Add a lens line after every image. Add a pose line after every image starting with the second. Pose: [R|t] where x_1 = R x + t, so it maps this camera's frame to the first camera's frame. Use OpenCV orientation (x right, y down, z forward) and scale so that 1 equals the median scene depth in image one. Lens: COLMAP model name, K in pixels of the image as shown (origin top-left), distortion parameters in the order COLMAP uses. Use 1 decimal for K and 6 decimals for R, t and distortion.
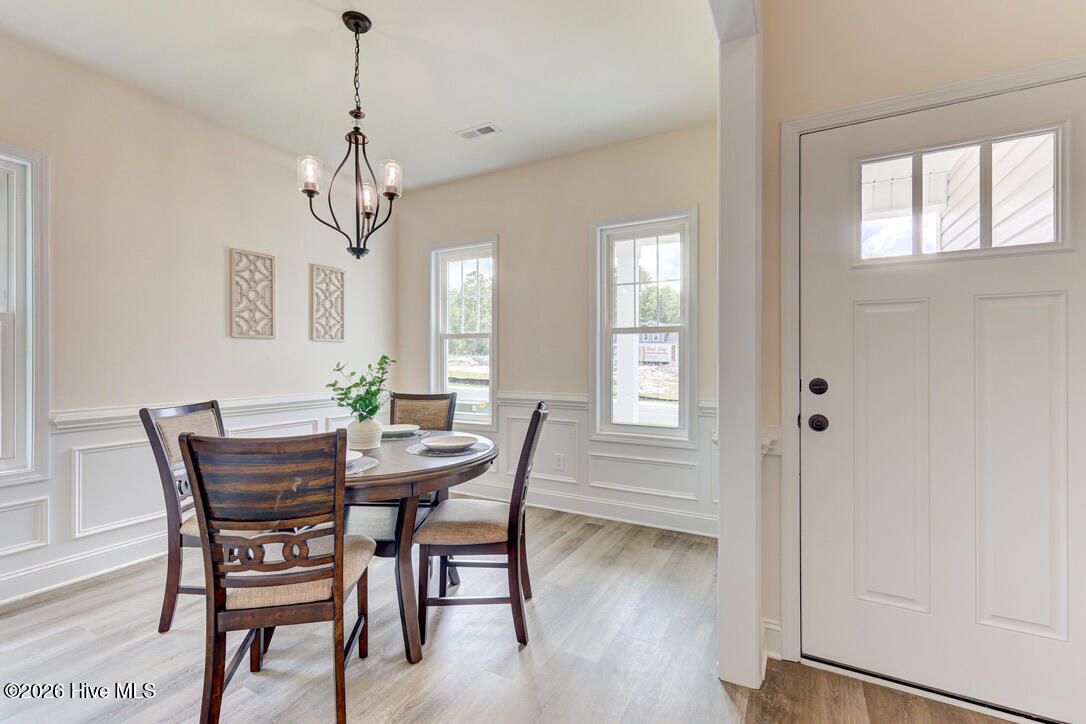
lens RADIAL K [[477.6, 0, 542.6], [0, 477.6, 359.2], [0, 0, 1]] dist [0.001251, 0.000090]
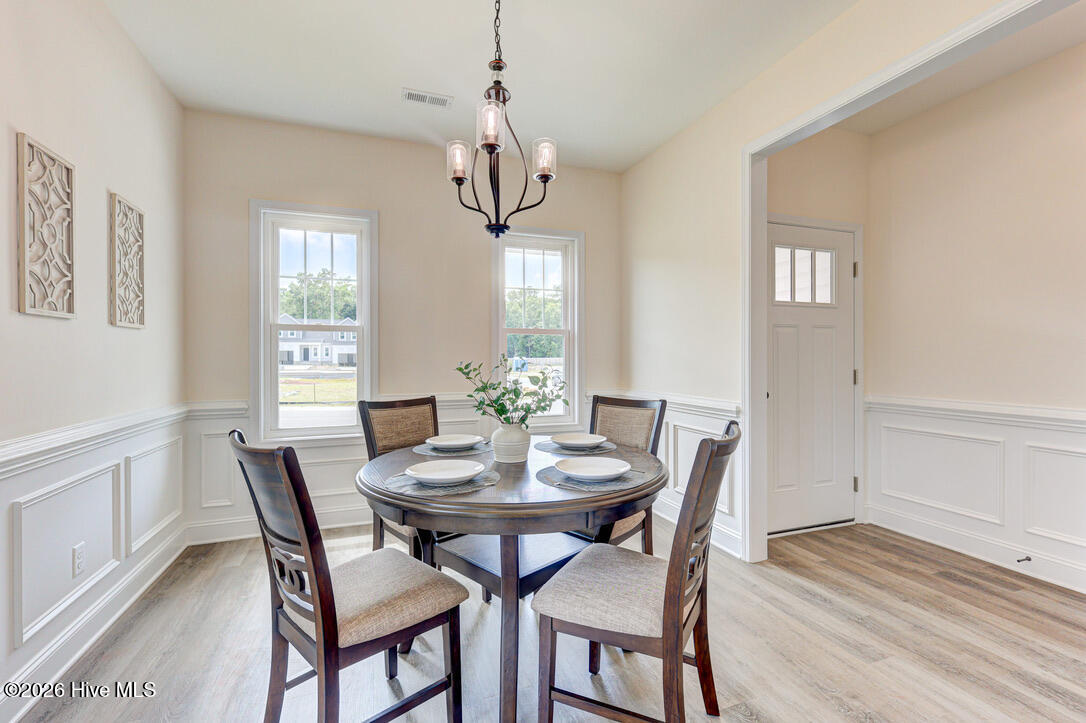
lens RADIAL K [[480.8, 0, 543.0], [0, 480.8, 361.5], [0, 0, 1]] dist [0.000340, 0.000016]
pose [[0.647166, -0.004309, 0.762337, -1.058474], [0.002464, 0.999991, 0.003560, 0.005080], [-0.762345, -0.000426, 0.647170, 0.422537]]
